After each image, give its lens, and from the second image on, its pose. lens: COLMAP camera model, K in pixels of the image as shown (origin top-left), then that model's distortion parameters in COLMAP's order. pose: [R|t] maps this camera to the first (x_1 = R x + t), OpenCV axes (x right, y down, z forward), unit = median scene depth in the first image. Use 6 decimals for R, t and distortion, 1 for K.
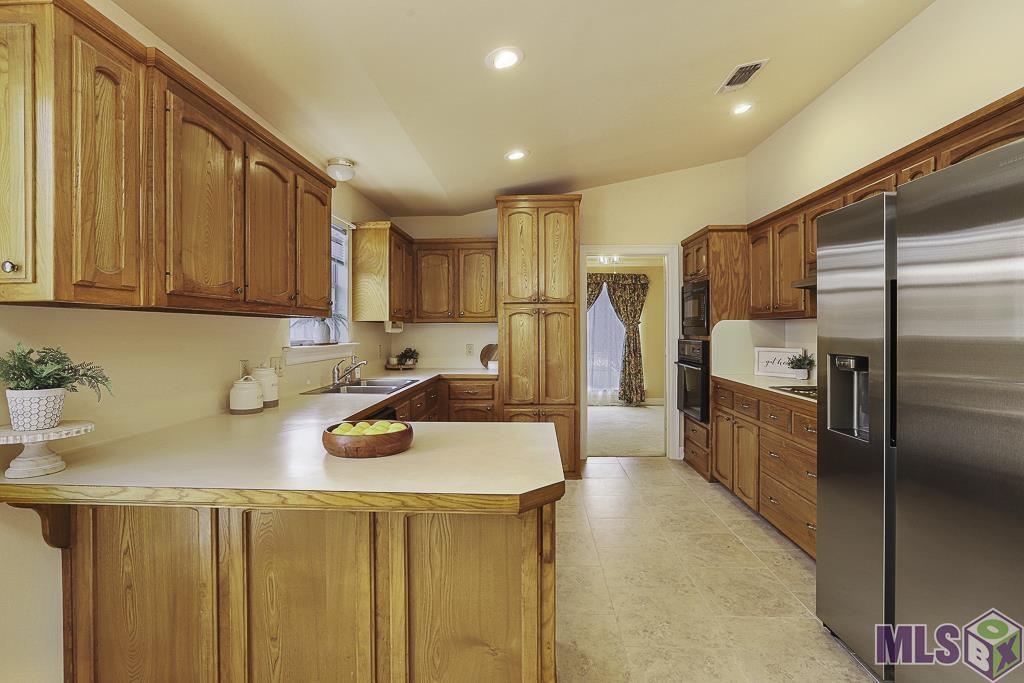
lens RADIAL K [[480.9, 0, 511.1], [0, 480.9, 332.8], [0, 0, 1]] dist [-0.053288, 0.023696]
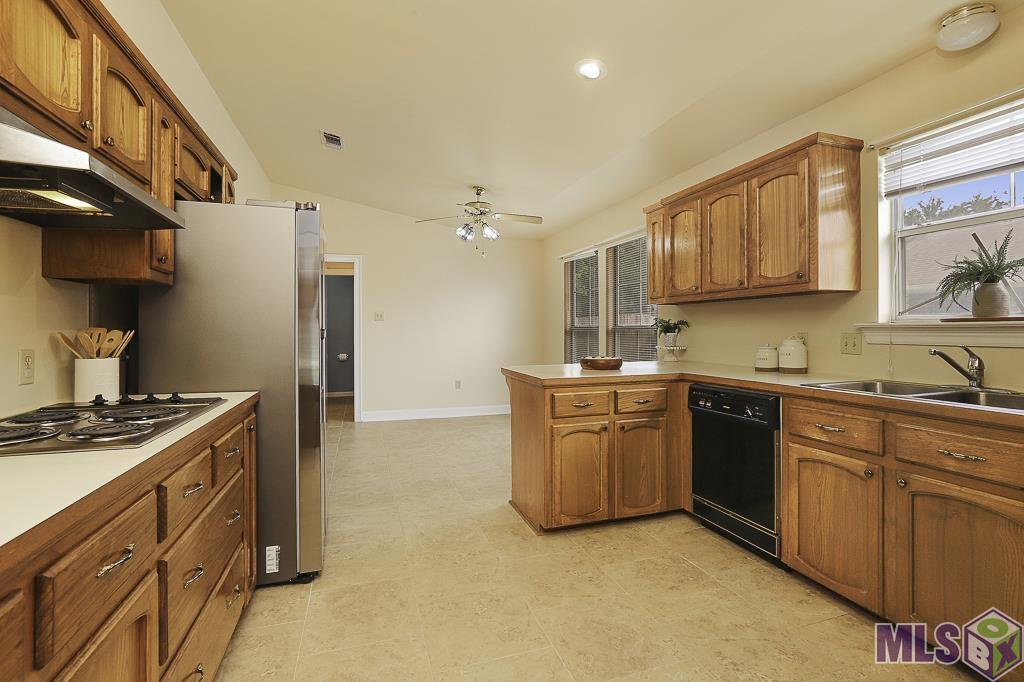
lens RADIAL K [[480.9, 0, 511.1], [0, 480.9, 332.3], [0, 0, 1]] dist [-0.053288, 0.023696]
pose [[-0.938790, 0.009056, -0.344371, 0.302902], [0.005294, 0.999916, 0.011865, 0.022248], [0.344449, 0.009316, -0.938759, 1.073658]]
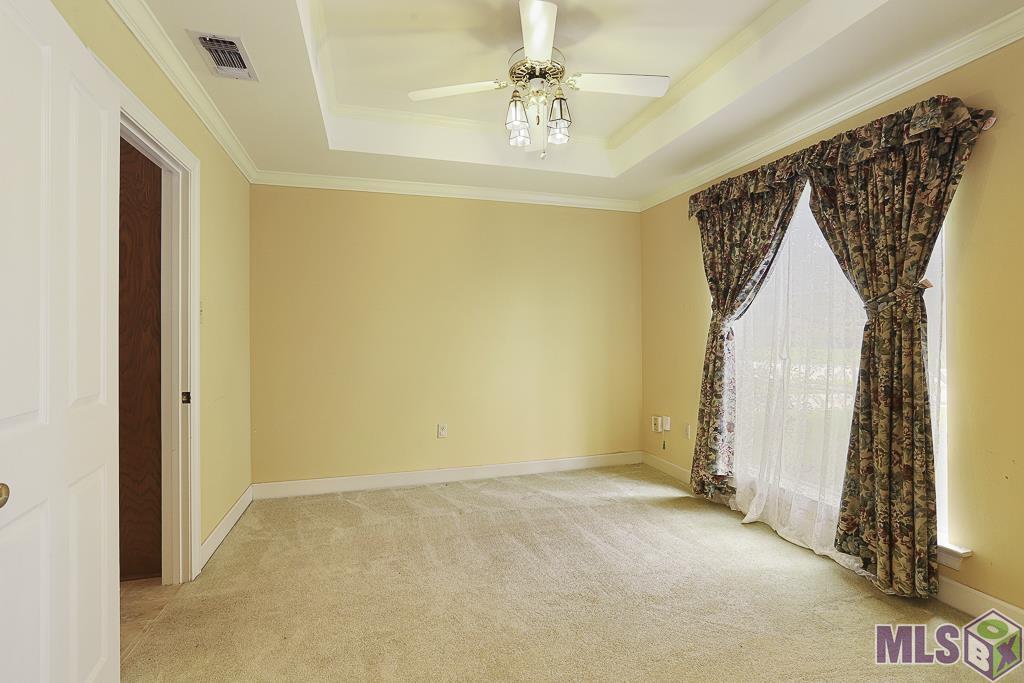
lens RADIAL K [[480.9, 0, 511.1], [0, 480.9, 332.8], [0, 0, 1]] dist [-0.053288, 0.023696]
pose [[0.358443, -0.004774, -0.933539, 0.824684], [-0.001240, 0.999984, -0.005590, 0.009650], [0.933551, 0.003161, 0.358431, 1.341309]]
